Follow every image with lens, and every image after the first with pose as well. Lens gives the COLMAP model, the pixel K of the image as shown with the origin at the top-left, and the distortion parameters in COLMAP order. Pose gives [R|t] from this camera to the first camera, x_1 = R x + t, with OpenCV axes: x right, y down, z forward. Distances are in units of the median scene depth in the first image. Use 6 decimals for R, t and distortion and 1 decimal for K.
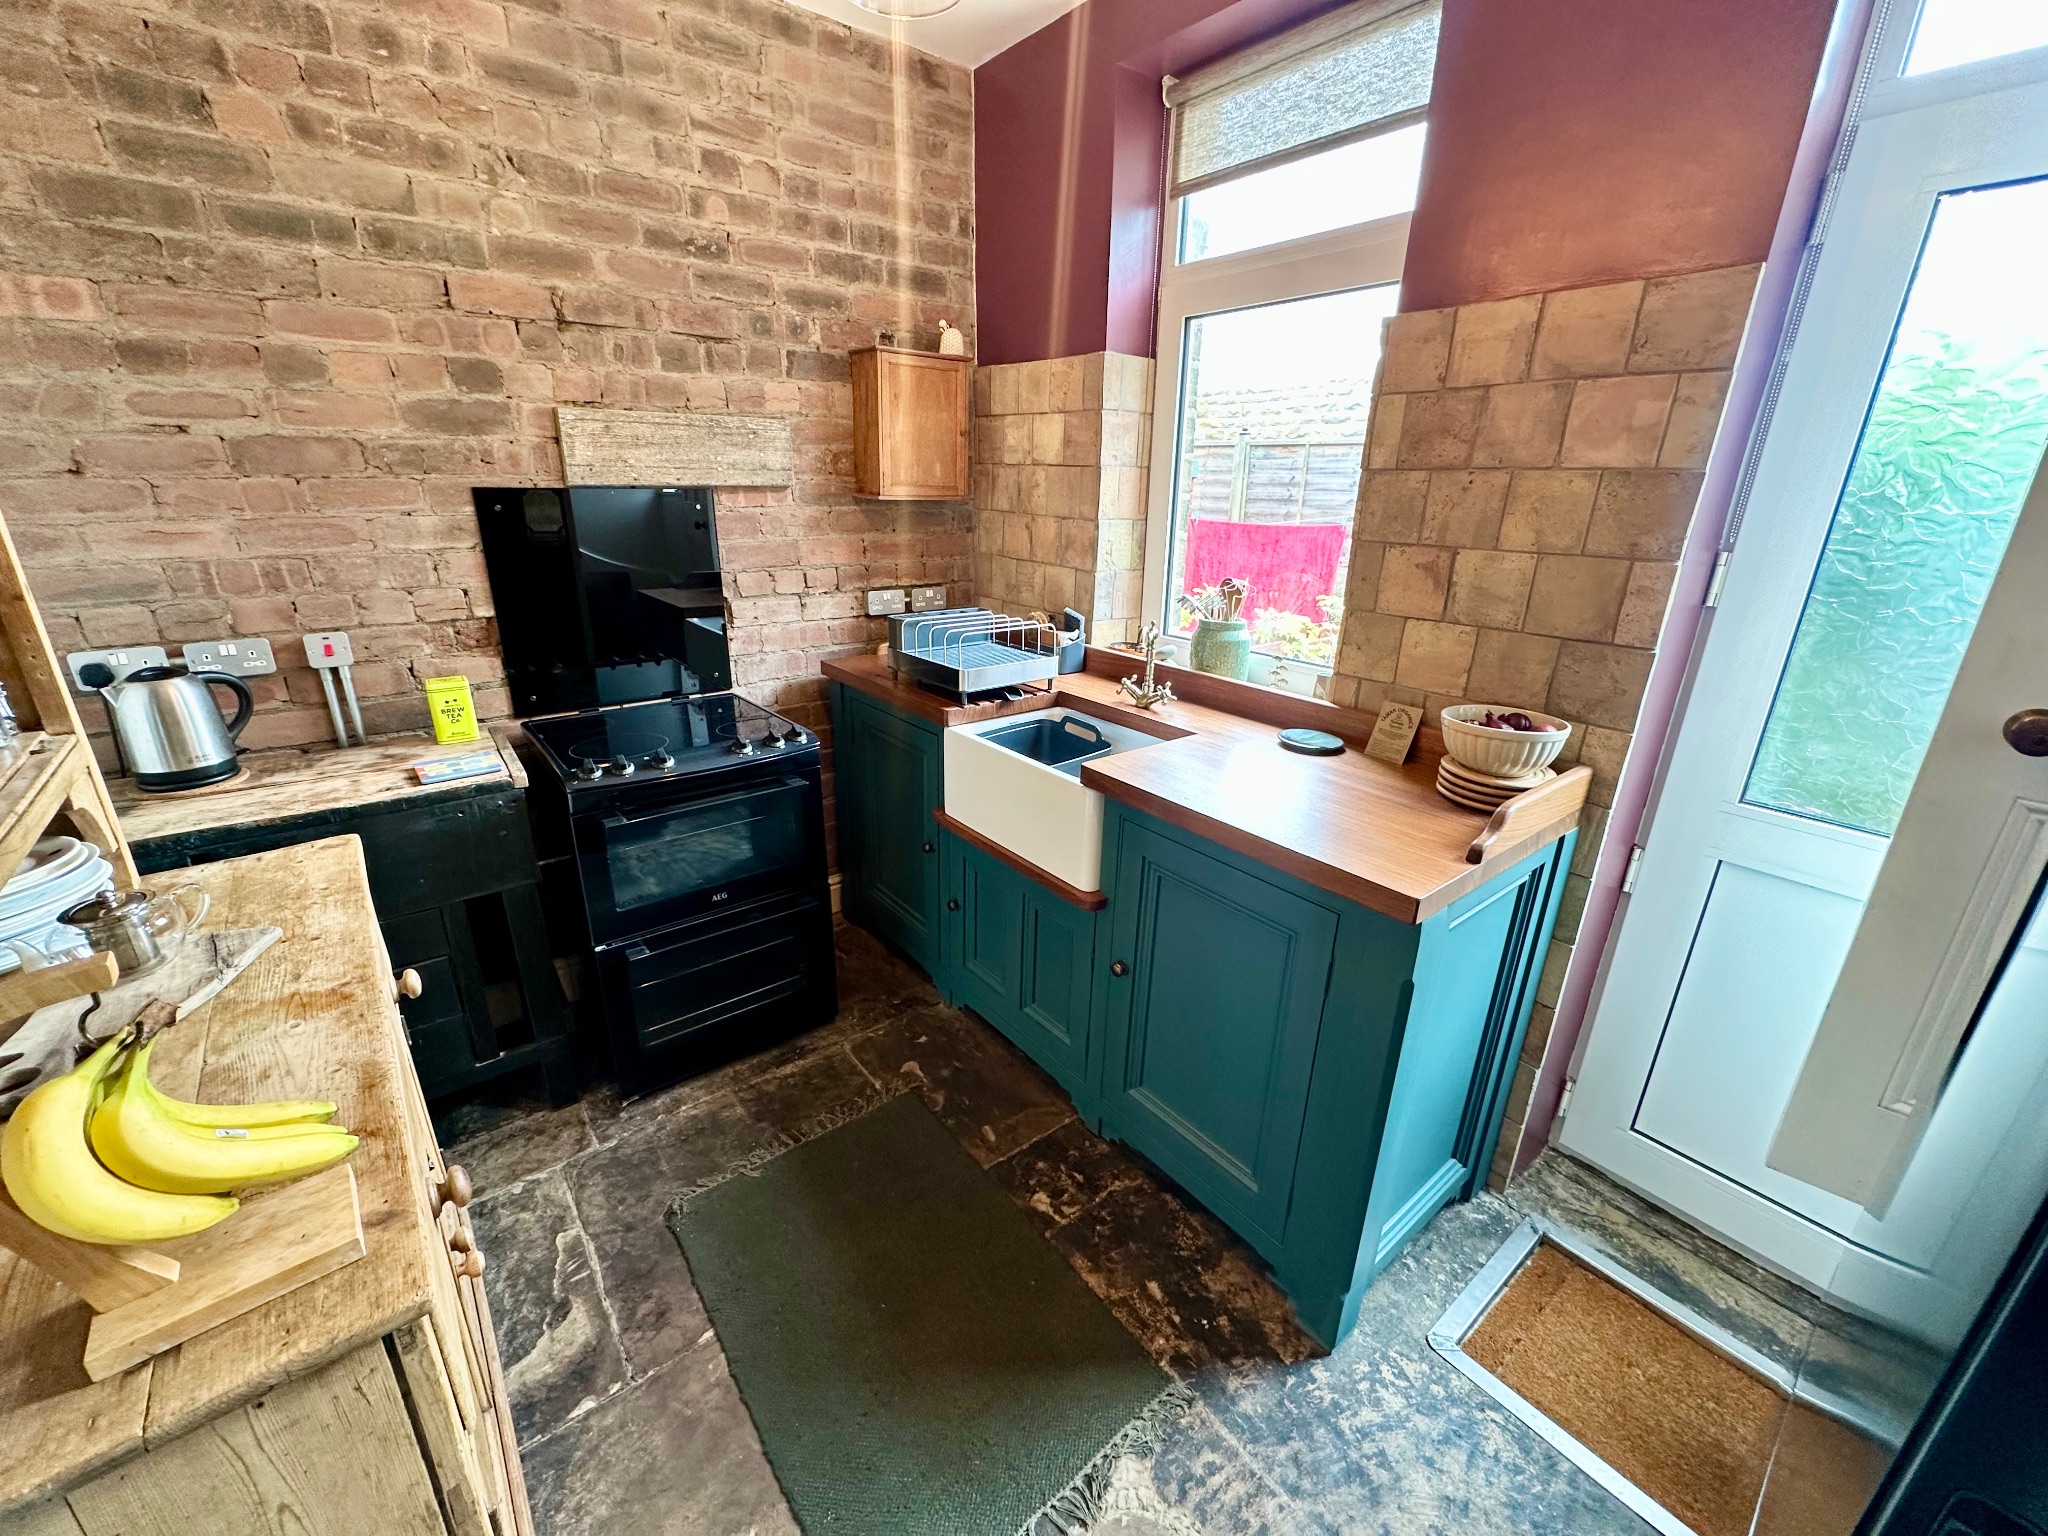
lens RADIAL K [[821.7, 0, 1020.6], [0, 821.7, 764.9], [0, 0, 1]] dist [-0.003025, 0.000517]
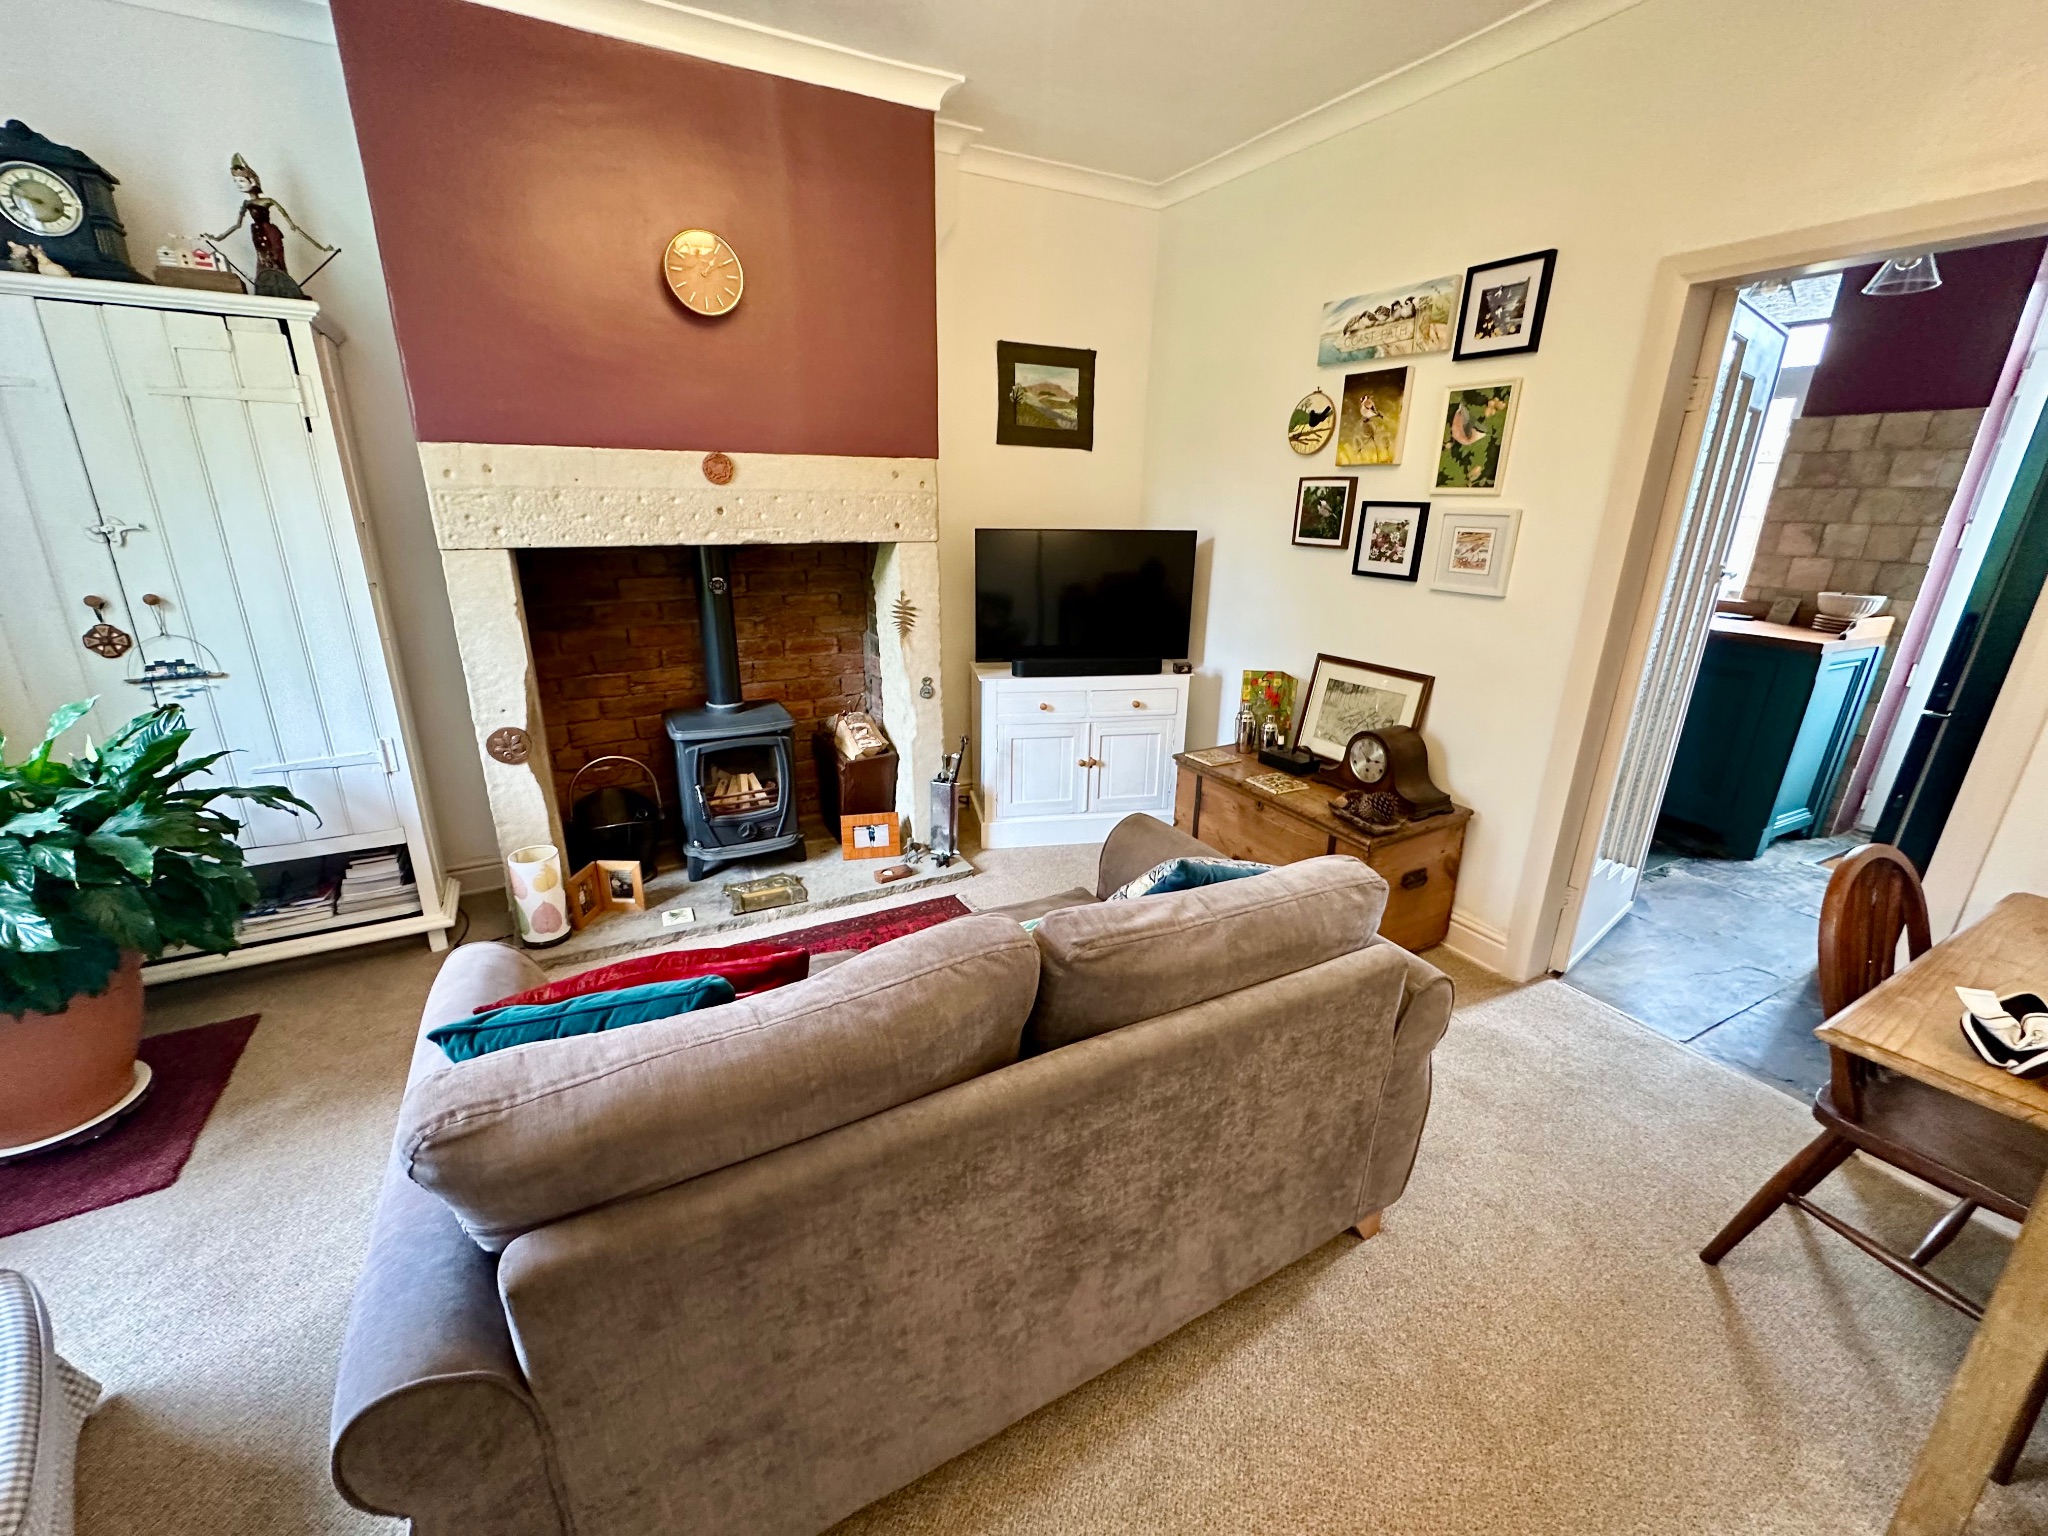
lens RADIAL K [[821.7, 0, 1020.6], [0, 821.7, 764.9], [0, 0, 1]] dist [-0.003025, 0.000517]
pose [[0.982937, 0.058485, -0.174395, -1.210726], [-0.060578, 0.998141, -0.006696, 0.547068], [0.173679, 0.017146, 0.984653, -1.579848]]
